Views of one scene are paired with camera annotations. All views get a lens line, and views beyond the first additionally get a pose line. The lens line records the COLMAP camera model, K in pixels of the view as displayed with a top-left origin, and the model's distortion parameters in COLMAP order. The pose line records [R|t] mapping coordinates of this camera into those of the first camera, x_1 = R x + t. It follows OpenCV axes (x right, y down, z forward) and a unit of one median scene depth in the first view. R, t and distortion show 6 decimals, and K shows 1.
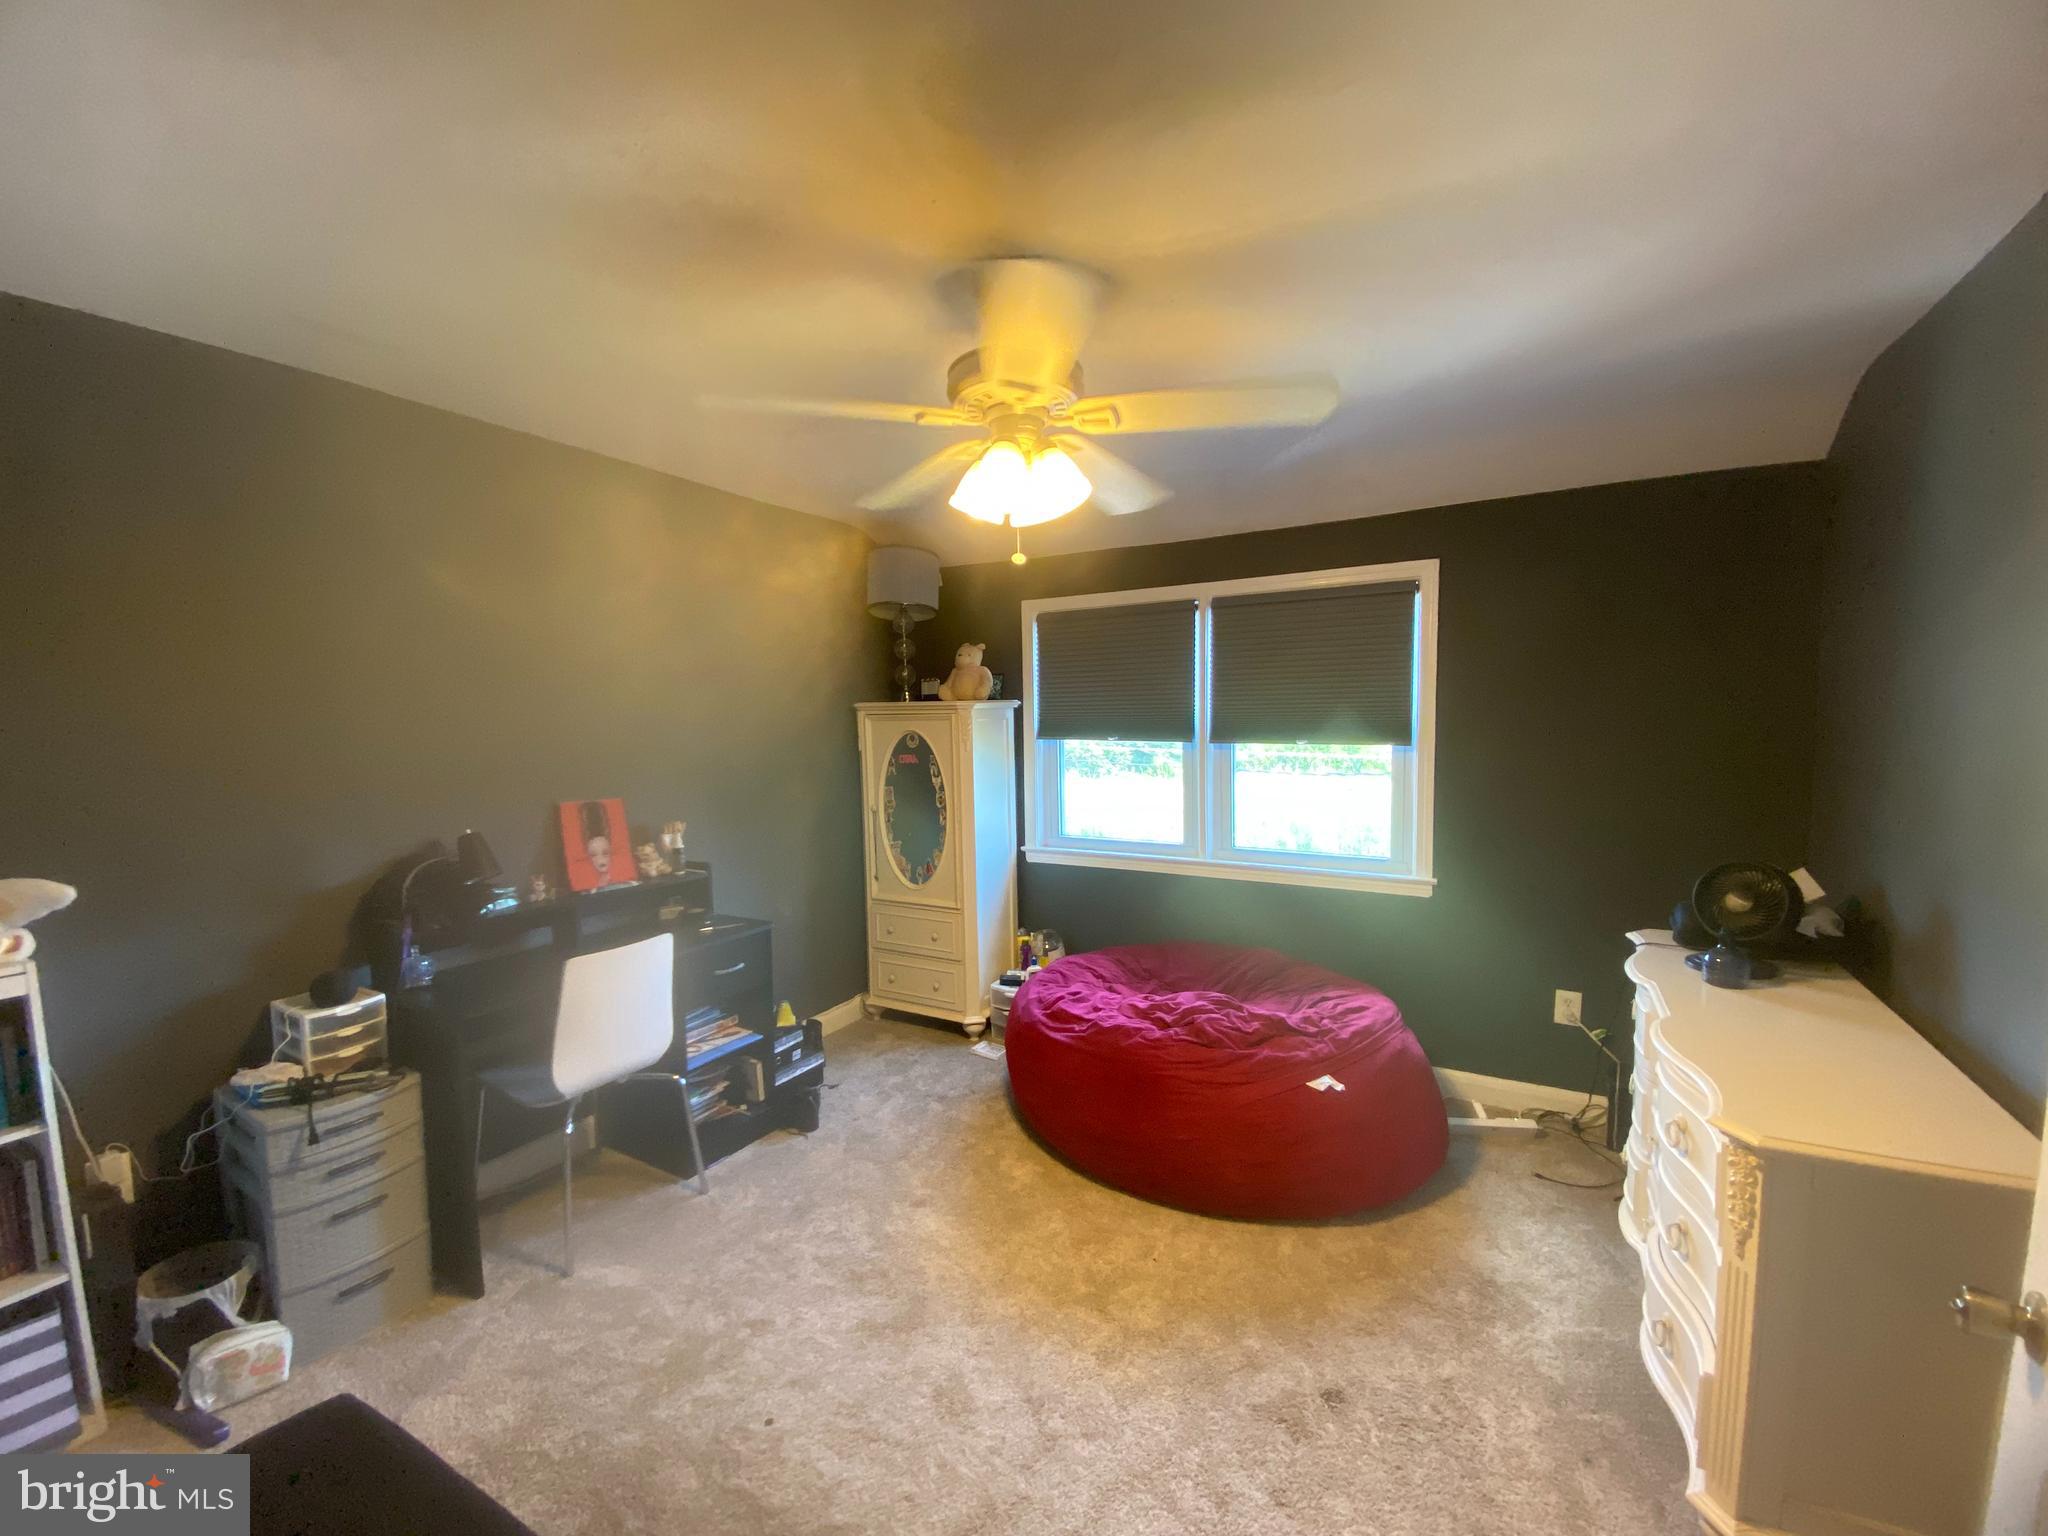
lens RADIAL K [[823.6, 0, 1024.0], [0, 823.6, 768.0], [0, 0, 1]] dist [-0.000220, -0.000070]
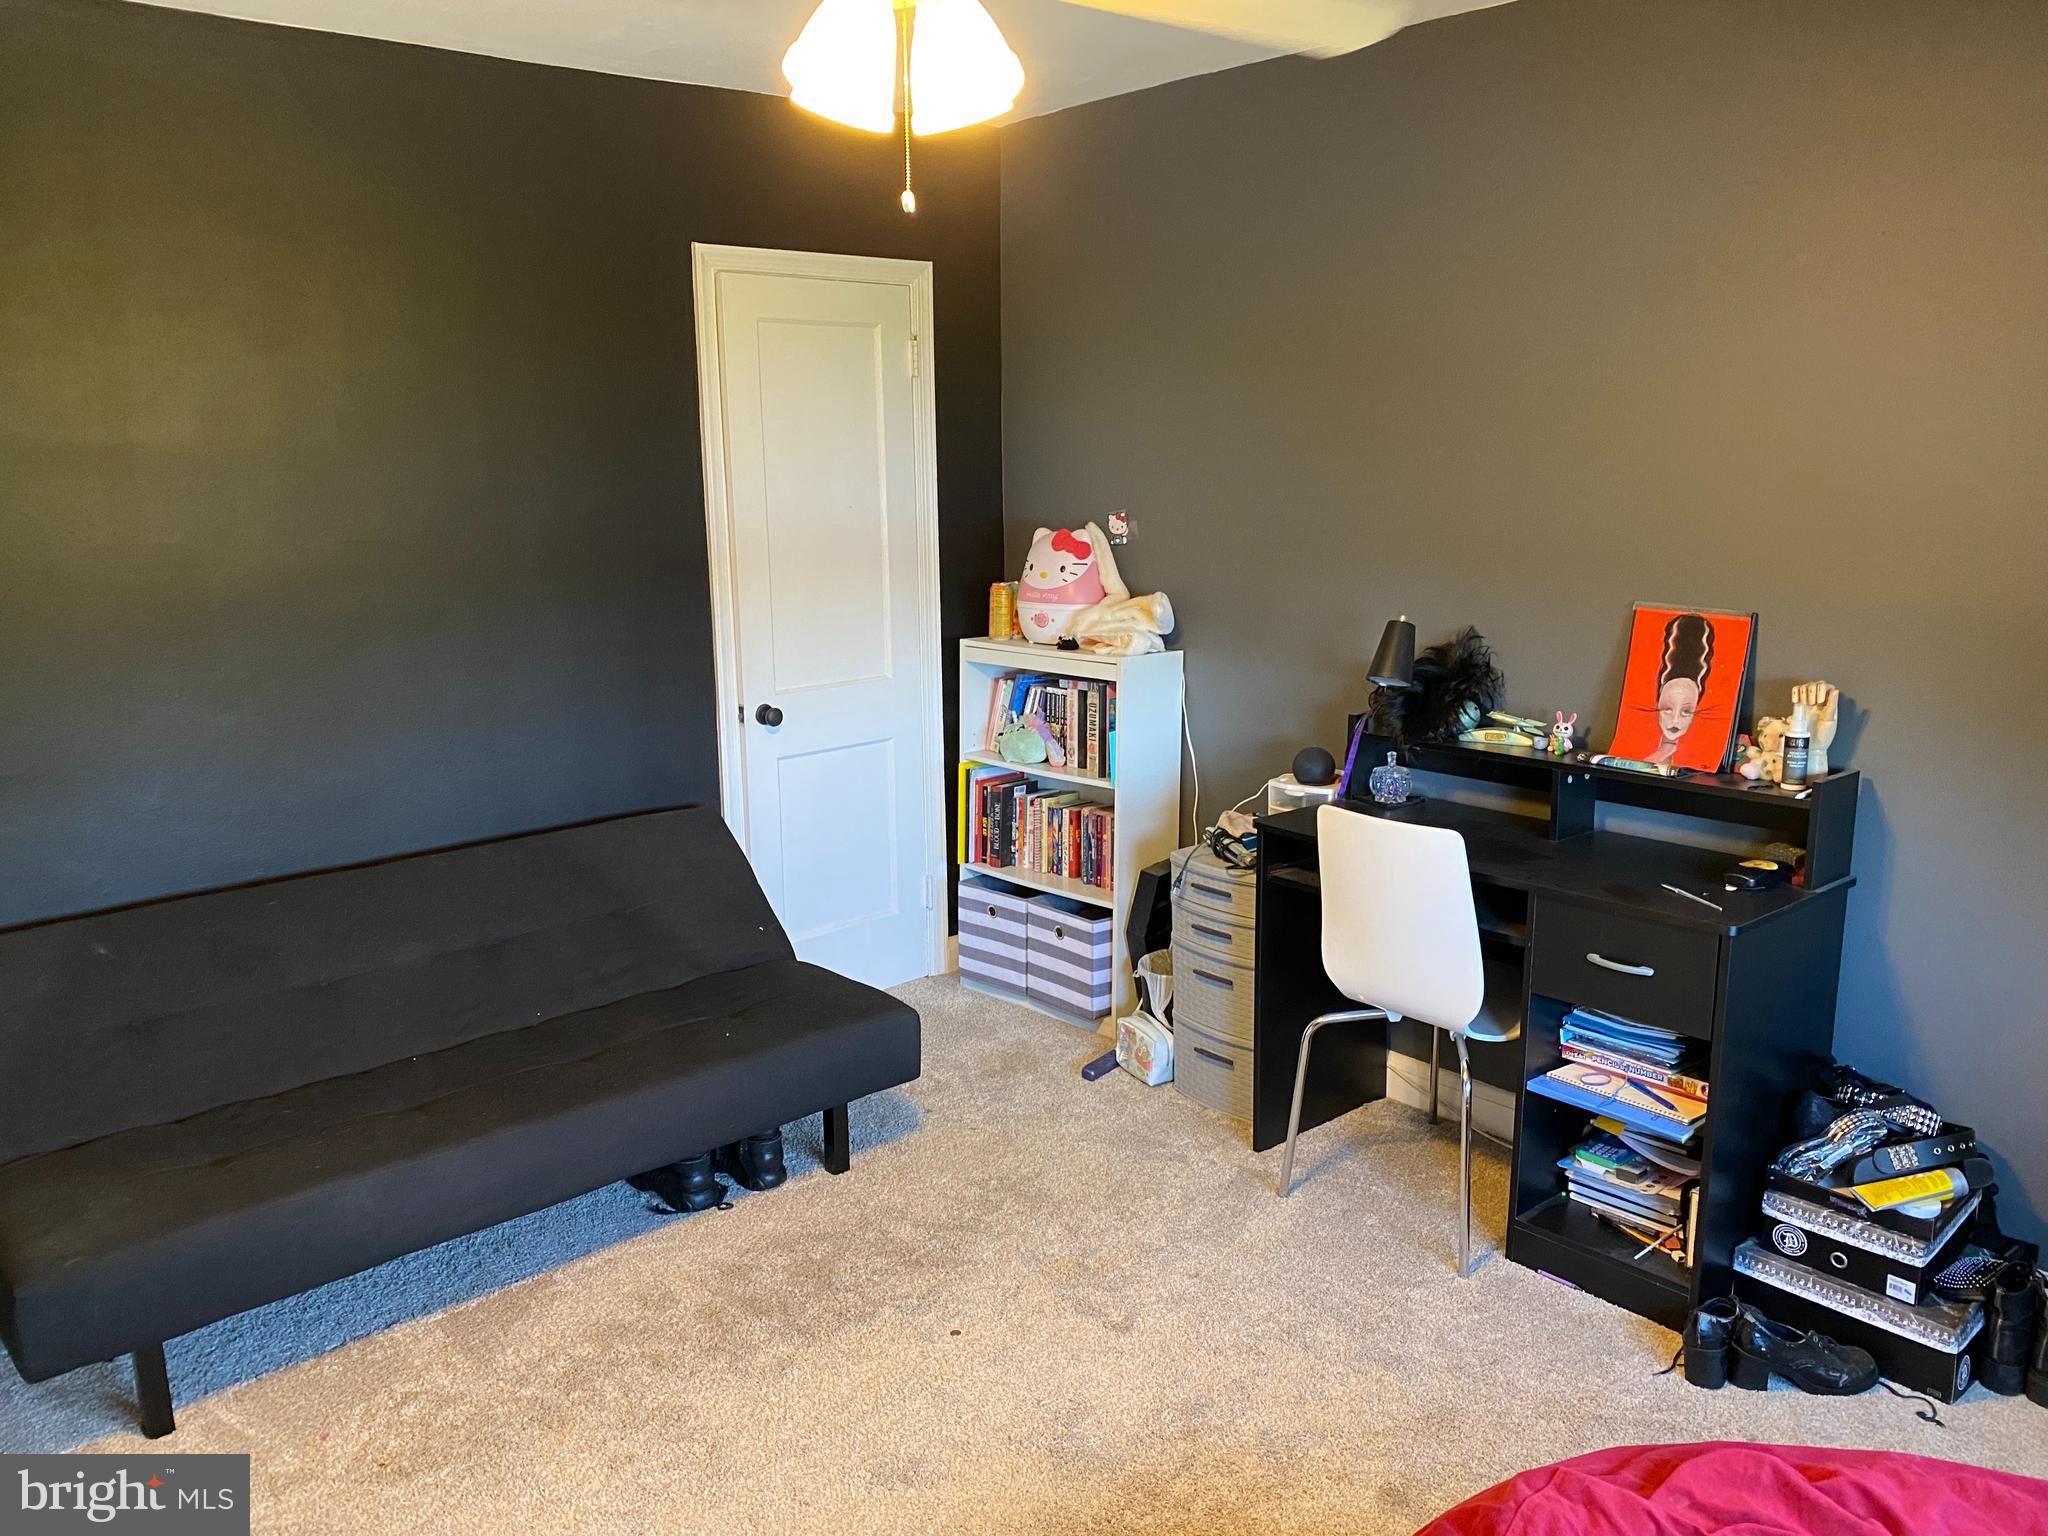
lens RADIAL K [[1602.5, 0, 1024.0], [0, 1602.5, 768.0], [0, 0, 1]] dist [0.012445, 0.002787]
pose [[-0.299960, 0.208781, -0.930825, 0.878674], [-0.055115, 0.970334, 0.235404, -0.121888], [0.952358, 0.121914, -0.279554, 1.191686]]
